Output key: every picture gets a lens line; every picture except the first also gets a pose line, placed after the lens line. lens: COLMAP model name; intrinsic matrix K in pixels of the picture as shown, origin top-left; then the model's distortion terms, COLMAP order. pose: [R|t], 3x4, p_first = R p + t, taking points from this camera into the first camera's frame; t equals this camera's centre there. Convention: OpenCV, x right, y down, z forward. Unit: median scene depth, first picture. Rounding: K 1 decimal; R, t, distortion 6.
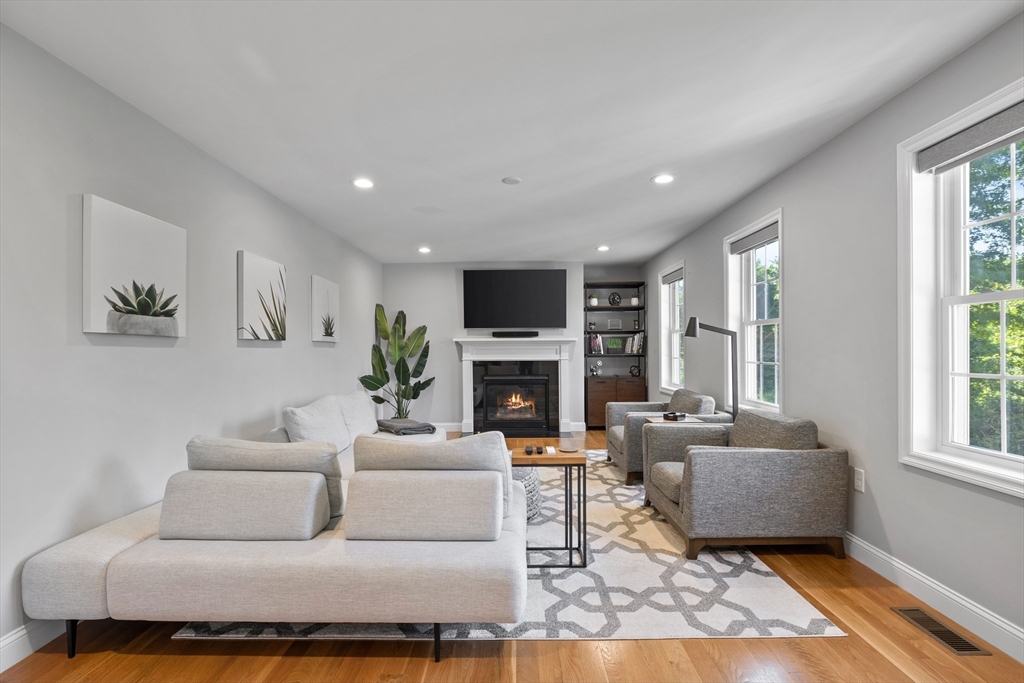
lens RADIAL K [[503.3, 0, 512.0], [0, 503.3, 341.5], [0, 0, 1]] dist [-0.000169, -0.000007]
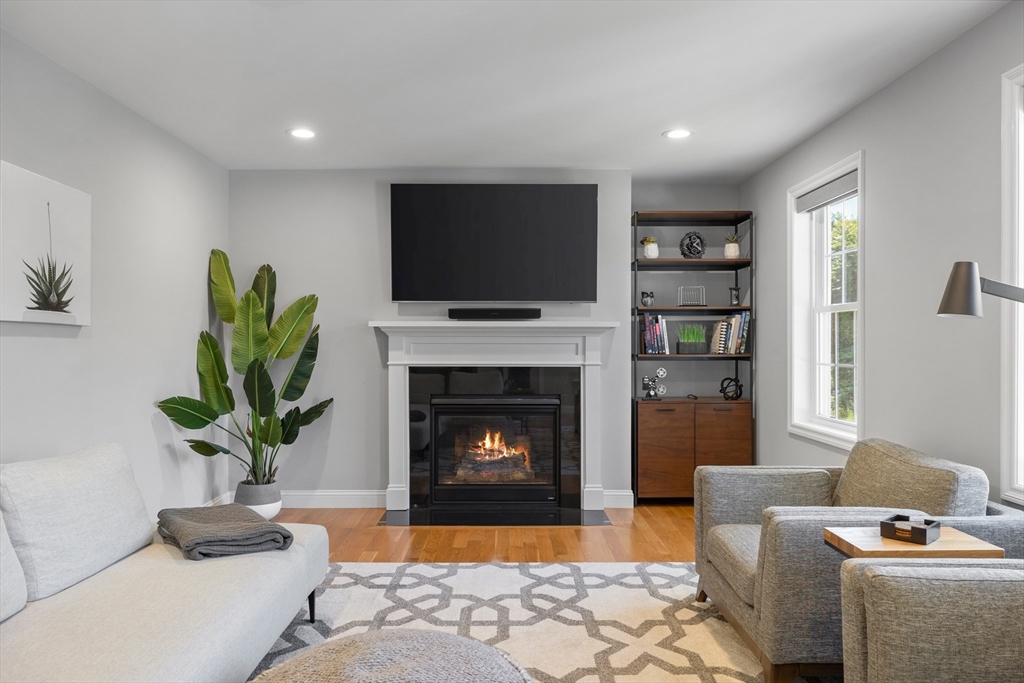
lens RADIAL K [[738.4, 0, 512.0], [0, 738.4, 341.5], [0, 0, 1]] dist [0.316781, 0.000144]
pose [[0.999512, 0.007050, 0.030429, 0.001382], [-0.007420, 0.999900, 0.012050, 0.003976], [-0.030341, -0.012270, 0.999464, 0.254409]]
